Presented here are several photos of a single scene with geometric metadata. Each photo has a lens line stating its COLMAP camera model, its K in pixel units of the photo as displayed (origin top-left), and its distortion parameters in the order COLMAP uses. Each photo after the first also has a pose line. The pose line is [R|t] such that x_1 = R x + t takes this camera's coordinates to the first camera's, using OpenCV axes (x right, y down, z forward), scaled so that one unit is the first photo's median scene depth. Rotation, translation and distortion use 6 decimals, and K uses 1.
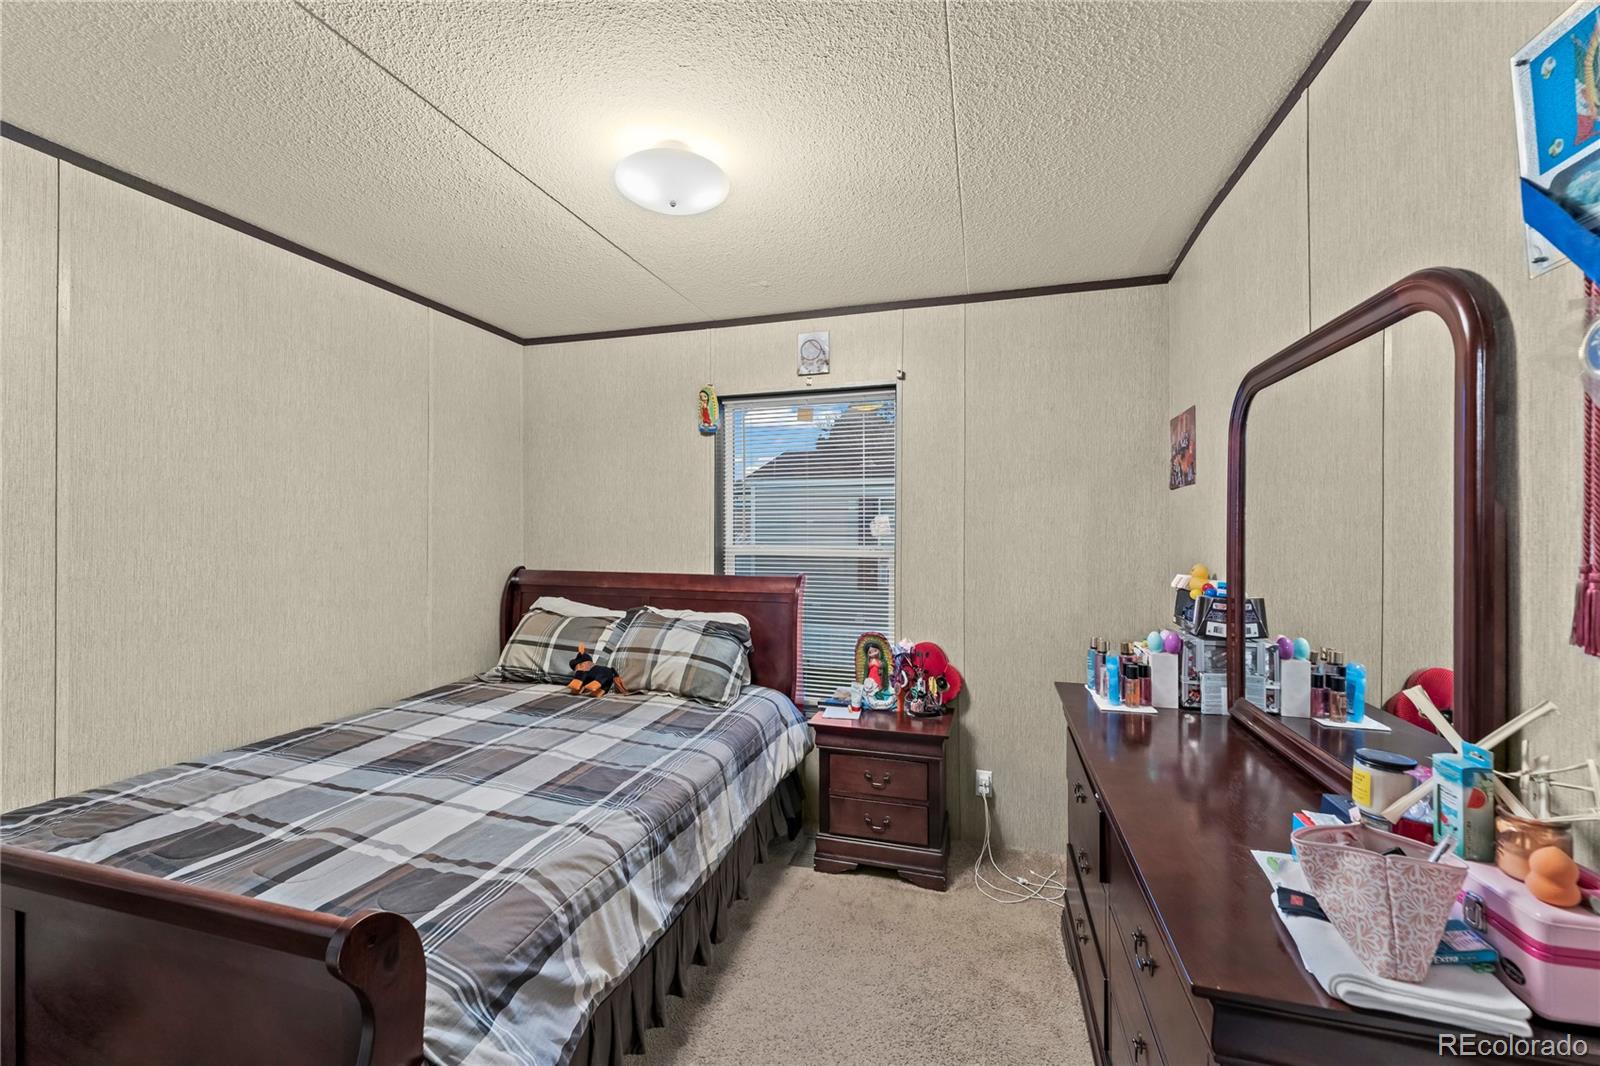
lens RADIAL K [[637.3, 0, 794.4], [0, 637.3, 529.8], [0, 0, 1]] dist [0.001287, -0.000507]
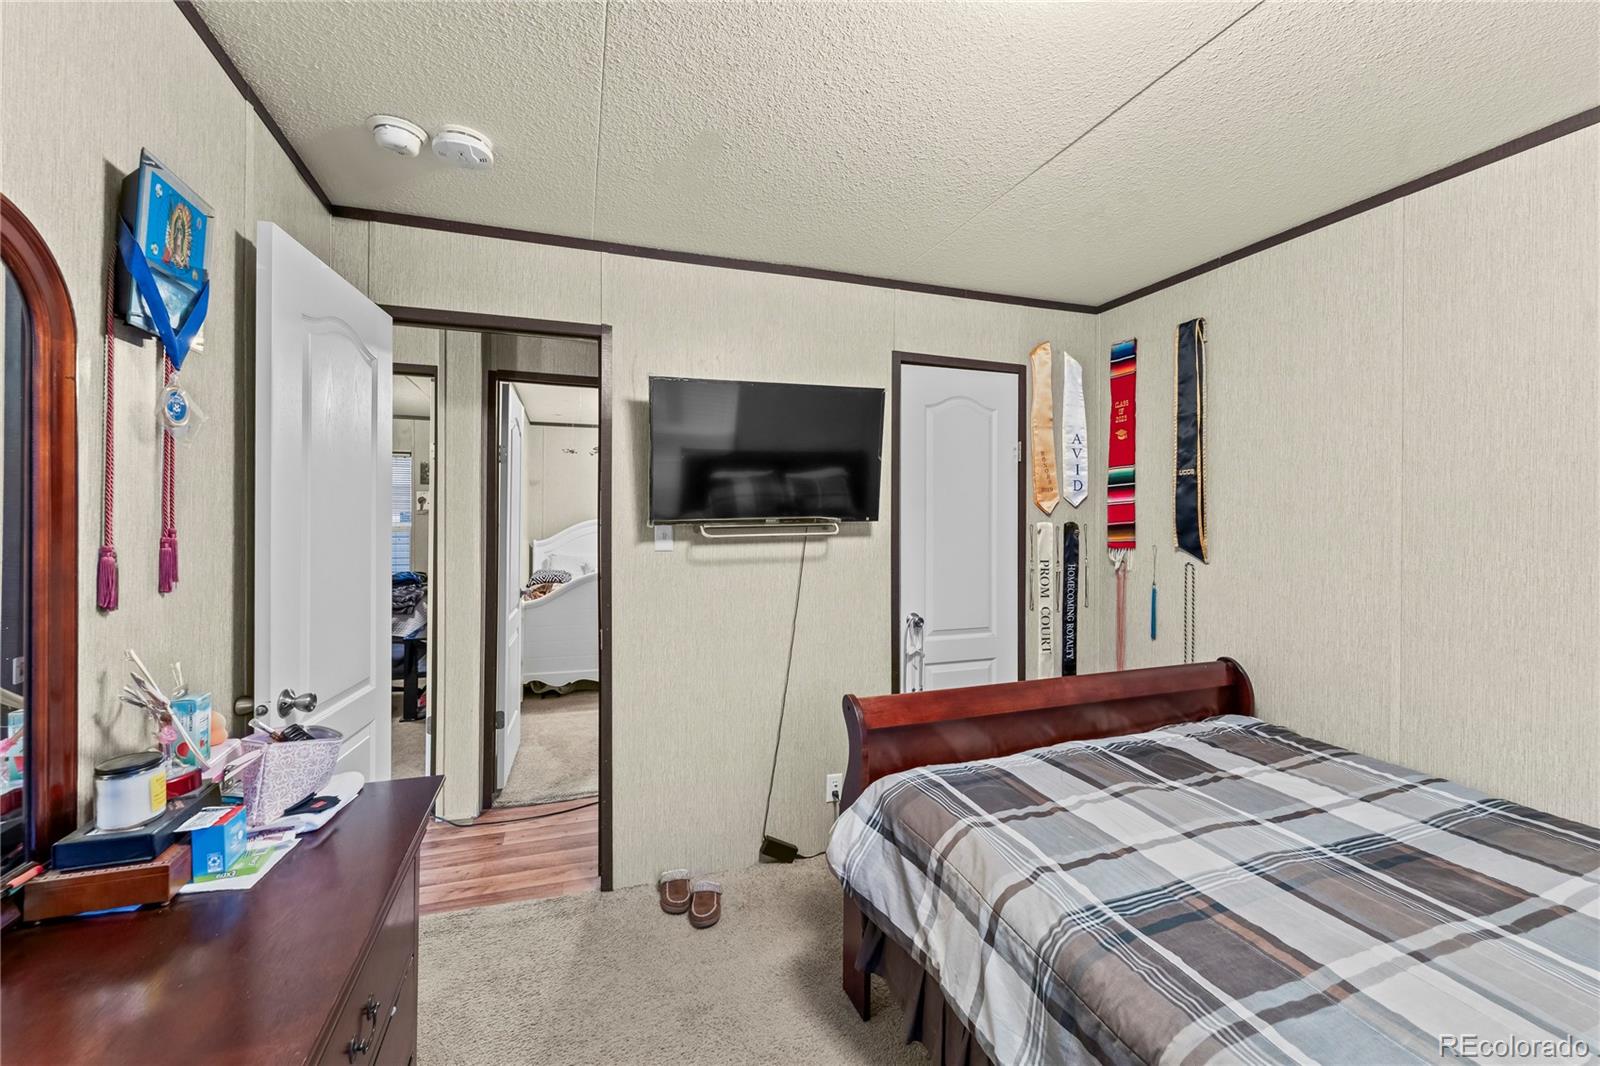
lens RADIAL K [[637.3, 0, 800.8], [0, 637.3, 533.5], [0, 0, 1]] dist [0.001287, -0.000507]
pose [[-0.798409, 0.008995, -0.602048, 0.354960], [-0.013557, 0.999366, 0.032909, -0.009996], [0.601963, 0.034437, -0.797781, 1.222291]]
